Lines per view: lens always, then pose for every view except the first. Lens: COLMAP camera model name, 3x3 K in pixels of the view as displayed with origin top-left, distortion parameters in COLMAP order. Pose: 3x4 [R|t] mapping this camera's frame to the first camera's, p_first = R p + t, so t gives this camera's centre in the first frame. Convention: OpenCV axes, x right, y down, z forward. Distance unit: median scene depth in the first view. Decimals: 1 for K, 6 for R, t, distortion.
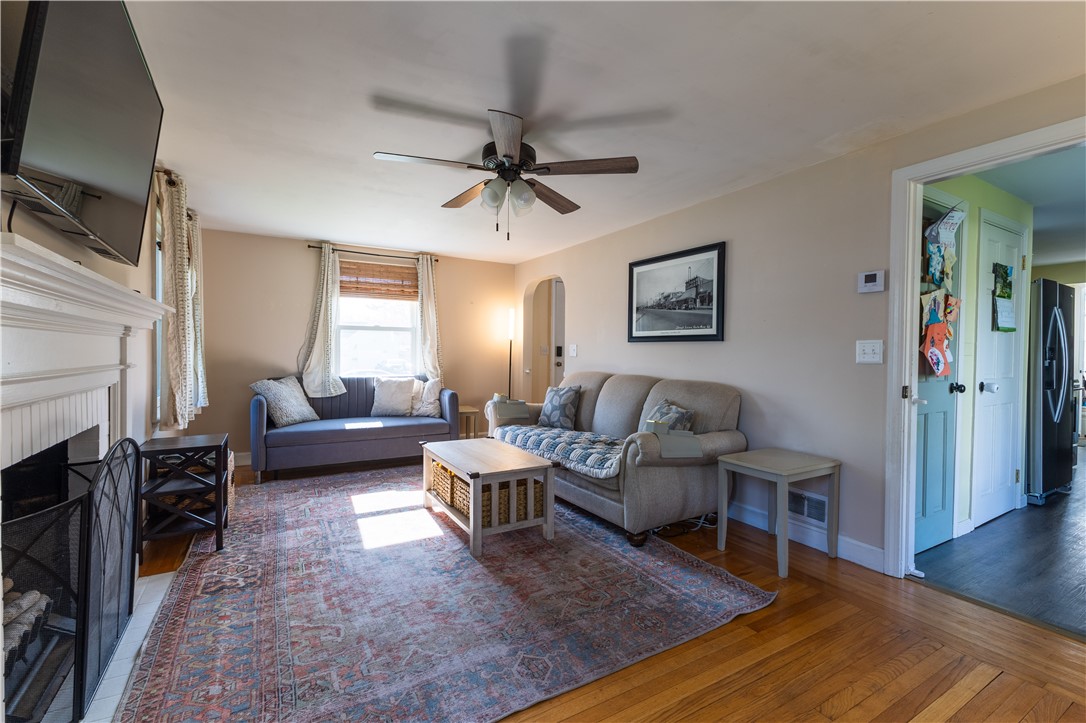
lens RADIAL K [[471.3, 0, 553.4], [0, 471.3, 356.0], [0, 0, 1]] dist [0.006751, 0.000542]
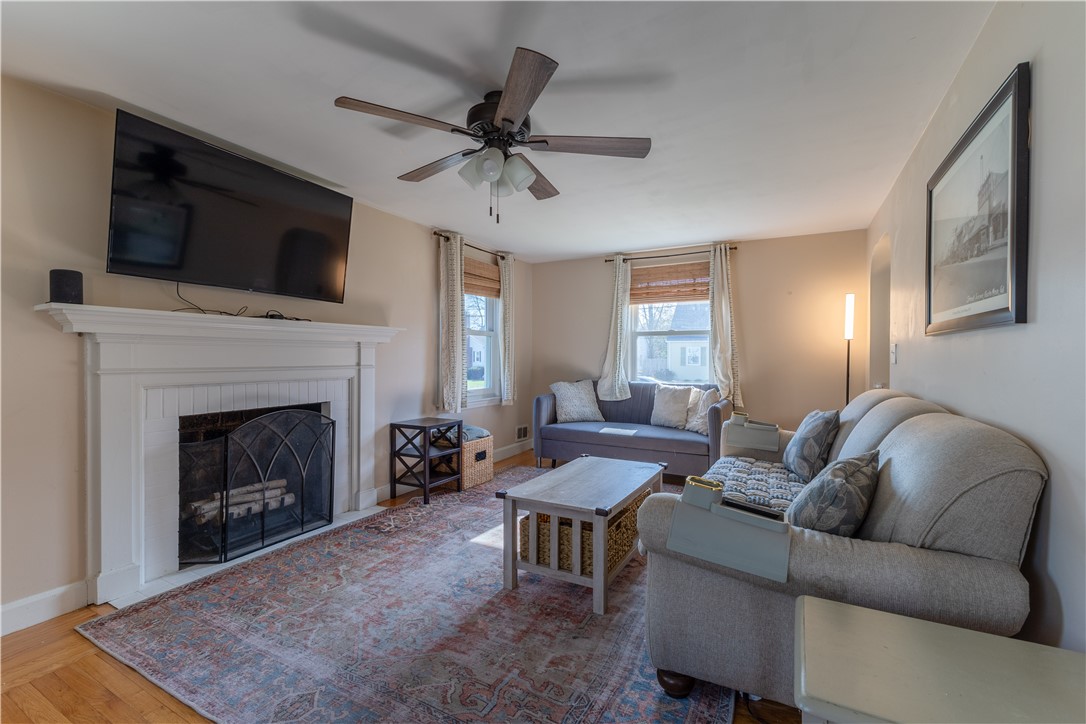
lens RADIAL K [[471.3, 0, 554.5], [0, 471.3, 359.6], [0, 0, 1]] dist [0.006751, 0.000542]
pose [[0.515353, -0.001791, -0.856976, 0.488548], [-0.005289, 0.999972, -0.005271, 0.001737], [0.856962, 0.007248, 0.515329, 0.474407]]
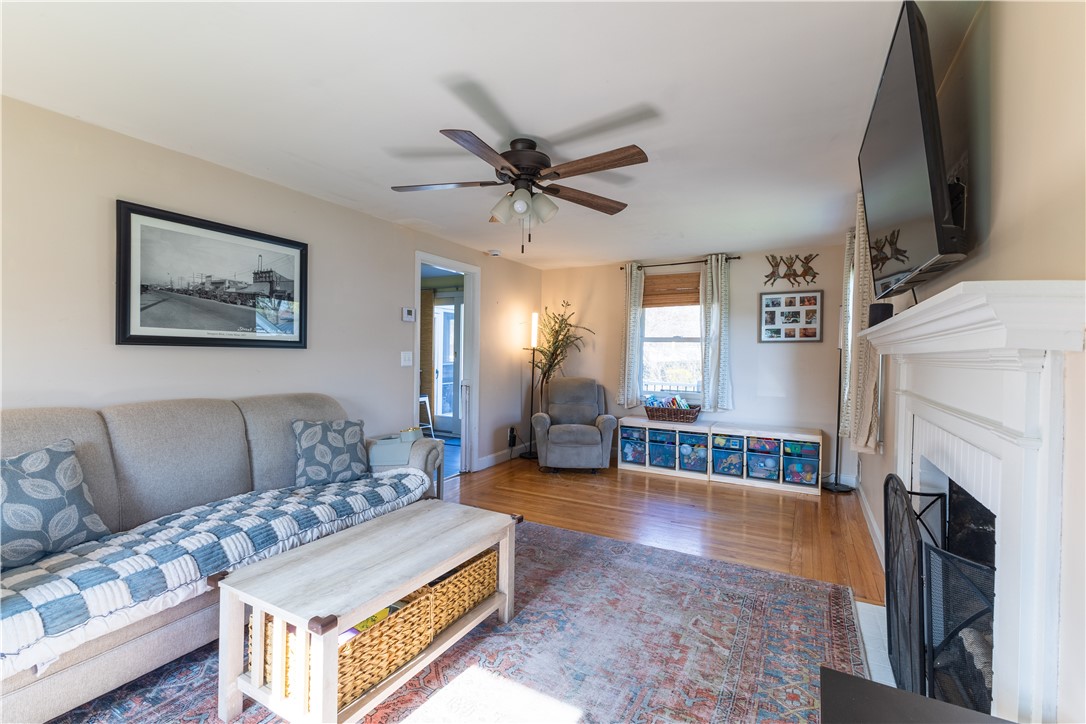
lens RADIAL K [[471.3, 0, 540.5], [0, 471.3, 357.6], [0, 0, 1]] dist [0.006751, 0.000542]
pose [[-0.484199, -0.019948, 0.874730, -0.692510], [-0.008221, 0.999800, 0.018250, -0.034803], [-0.874919, 0.001646, -0.484266, 1.036909]]
